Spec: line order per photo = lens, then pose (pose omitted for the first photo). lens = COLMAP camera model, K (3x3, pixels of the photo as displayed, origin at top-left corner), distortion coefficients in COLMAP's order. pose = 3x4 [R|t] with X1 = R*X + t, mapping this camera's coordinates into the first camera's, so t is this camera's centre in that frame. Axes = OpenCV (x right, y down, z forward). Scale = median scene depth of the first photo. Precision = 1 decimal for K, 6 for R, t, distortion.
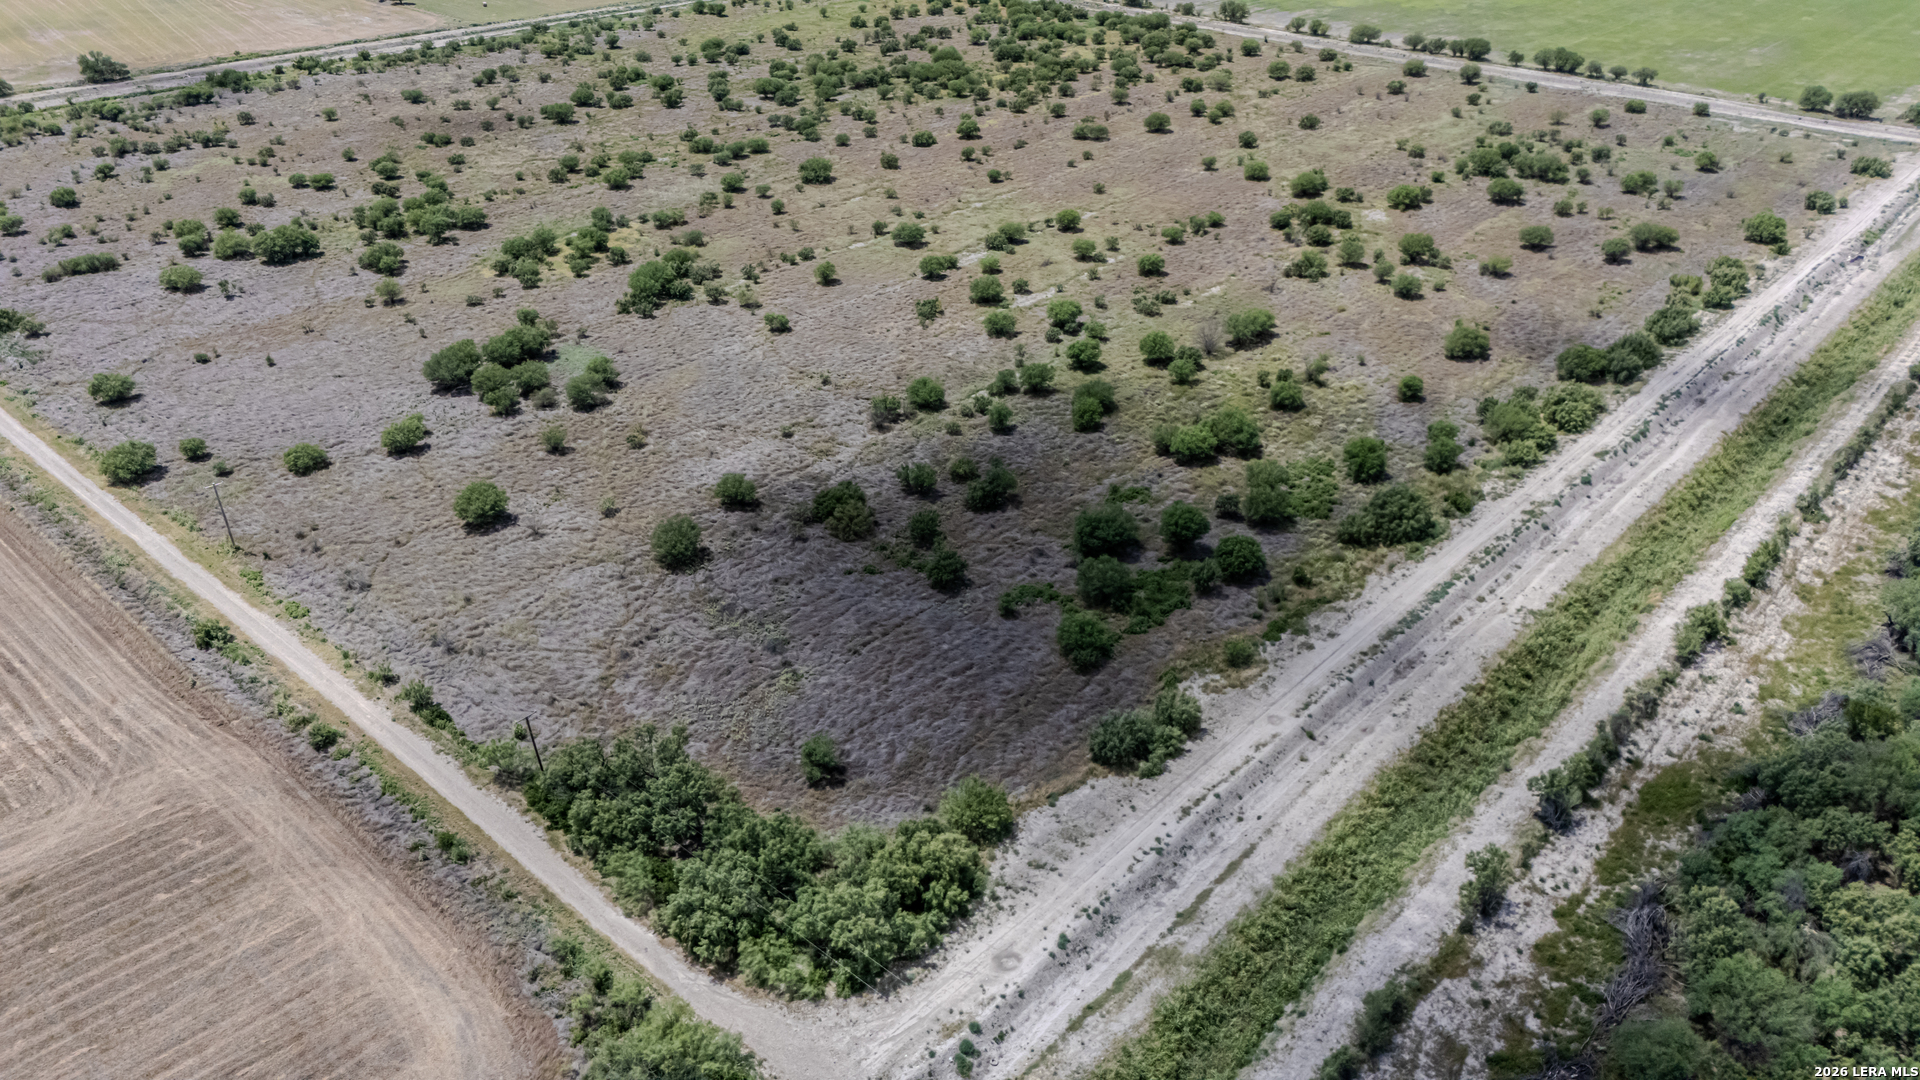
lens RADIAL K [[1409.1, 0, 960.0], [0, 1409.1, 540.0], [0, 0, 1]] dist [0.068501, -0.054903]
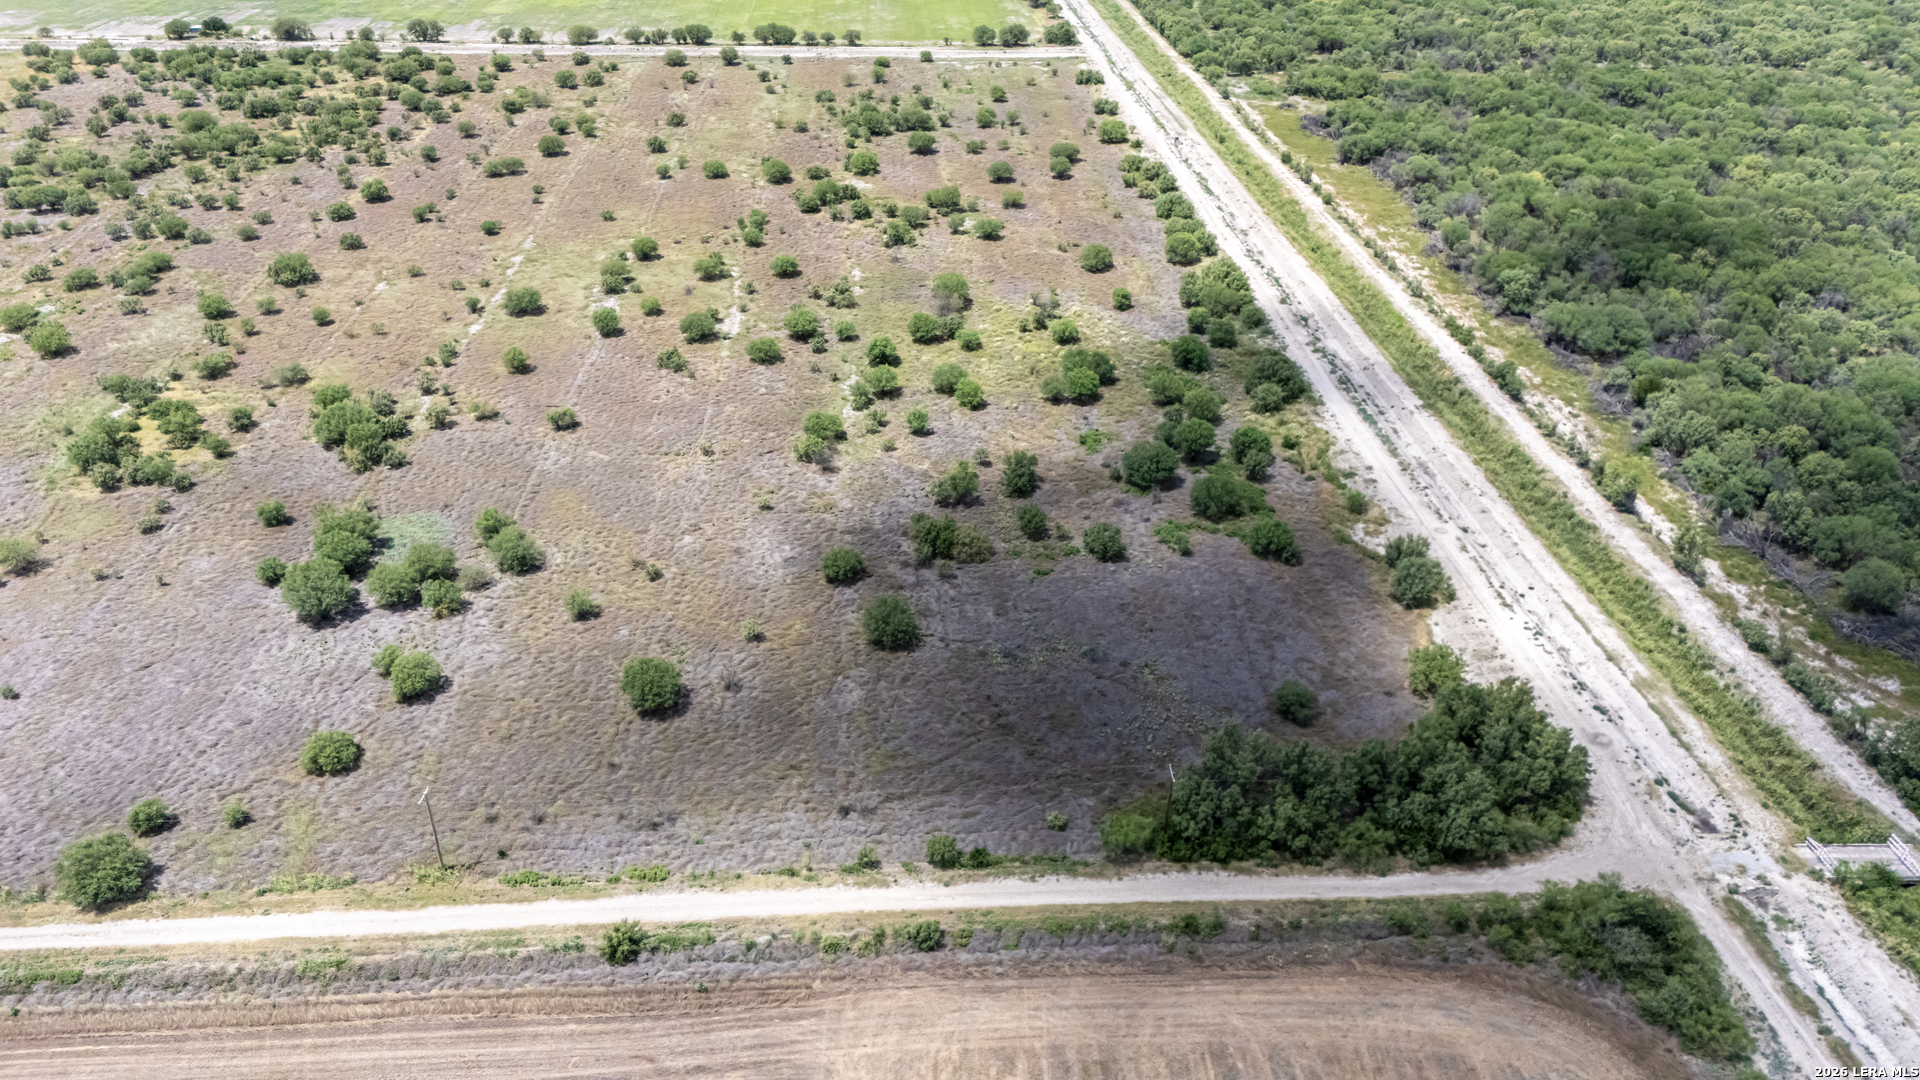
lens RADIAL K [[1409.1, 0, 960.0], [0, 1409.1, 540.0], [0, 0, 1]] dist [0.068501, -0.054903]
pose [[0.699181, -0.359242, 0.618135, -0.656384], [0.358541, 0.924196, 0.131566, -0.140257], [-0.618542, 0.129638, 0.774983, 0.222387]]
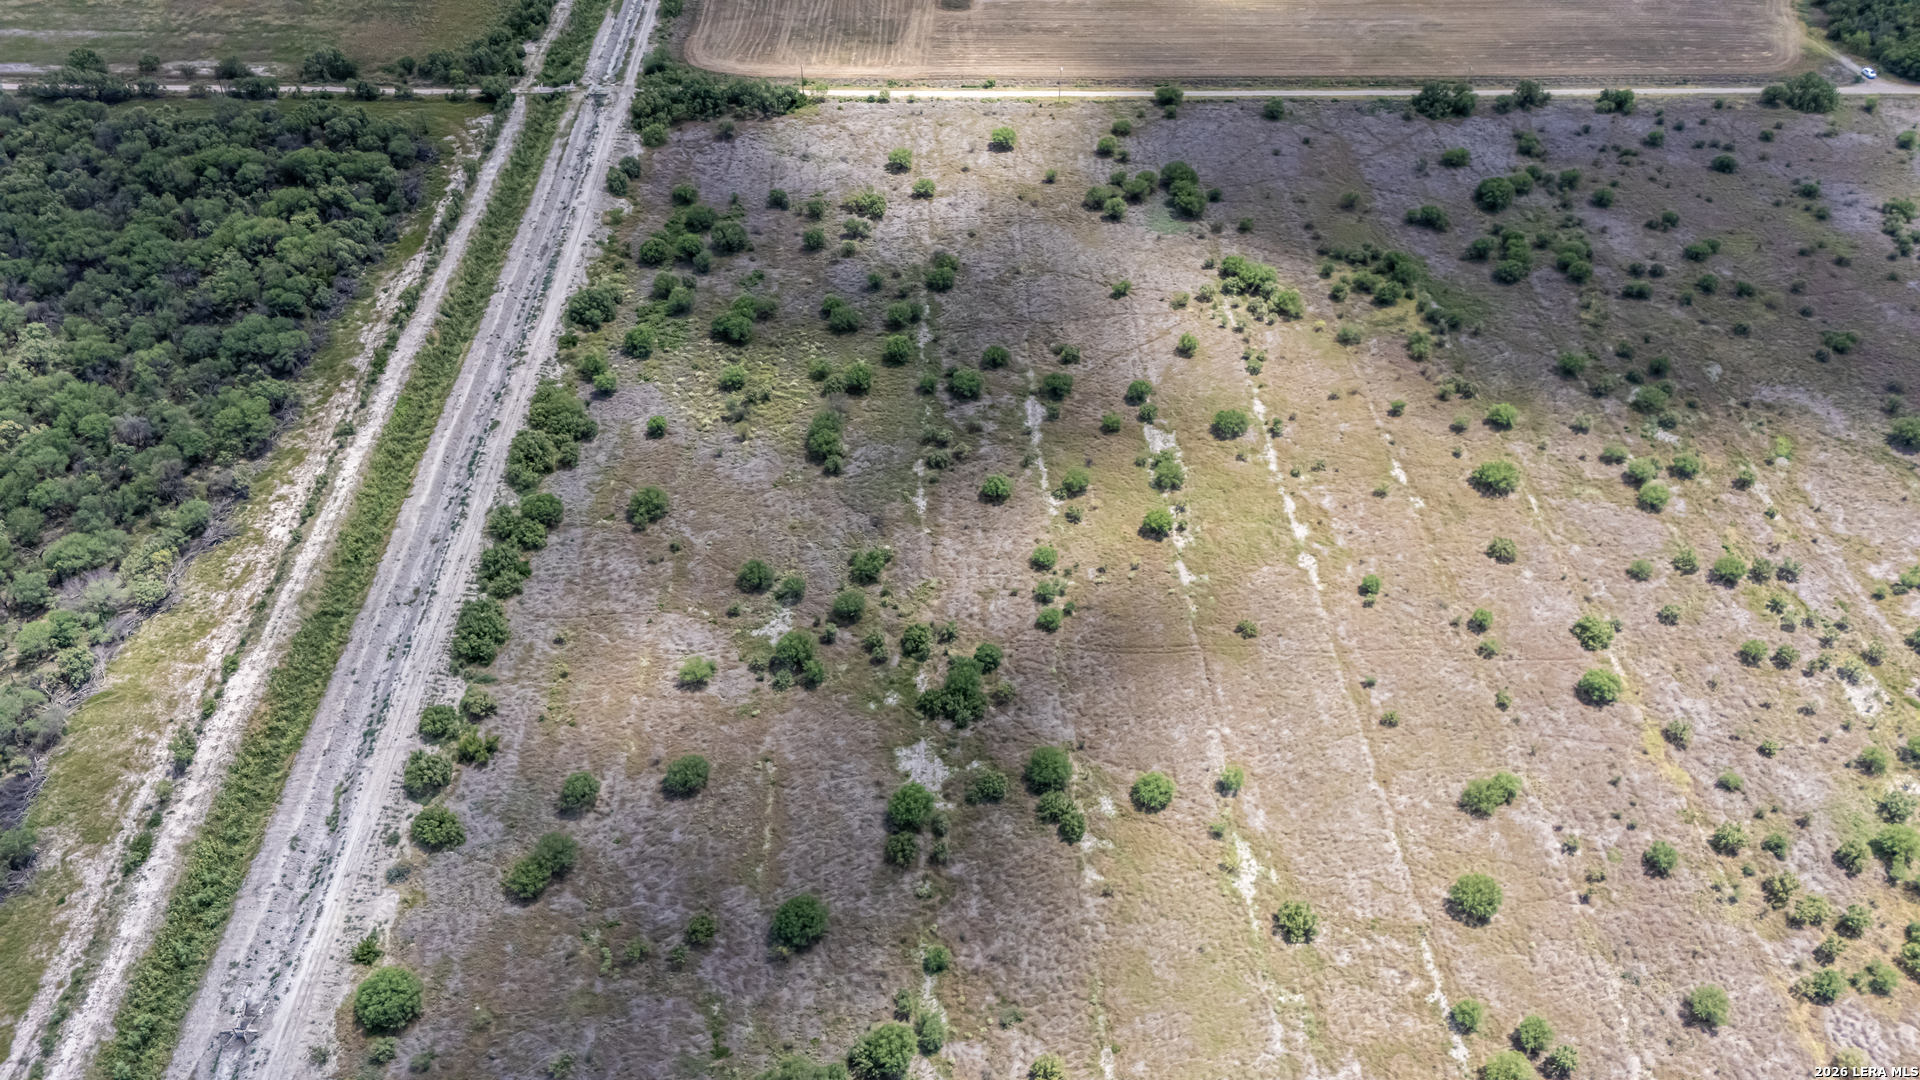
lens RADIAL K [[1381.4, 0, 963.8], [0, 1381.4, 567.6], [0, 0, 1]] dist [0.072116, -0.068256]
pose [[-0.721787, 0.449188, -0.526549, 0.908095], [-0.374530, 0.386273, 0.842924, -1.298386], [0.582023, 0.805620, -0.110572, 1.561404]]
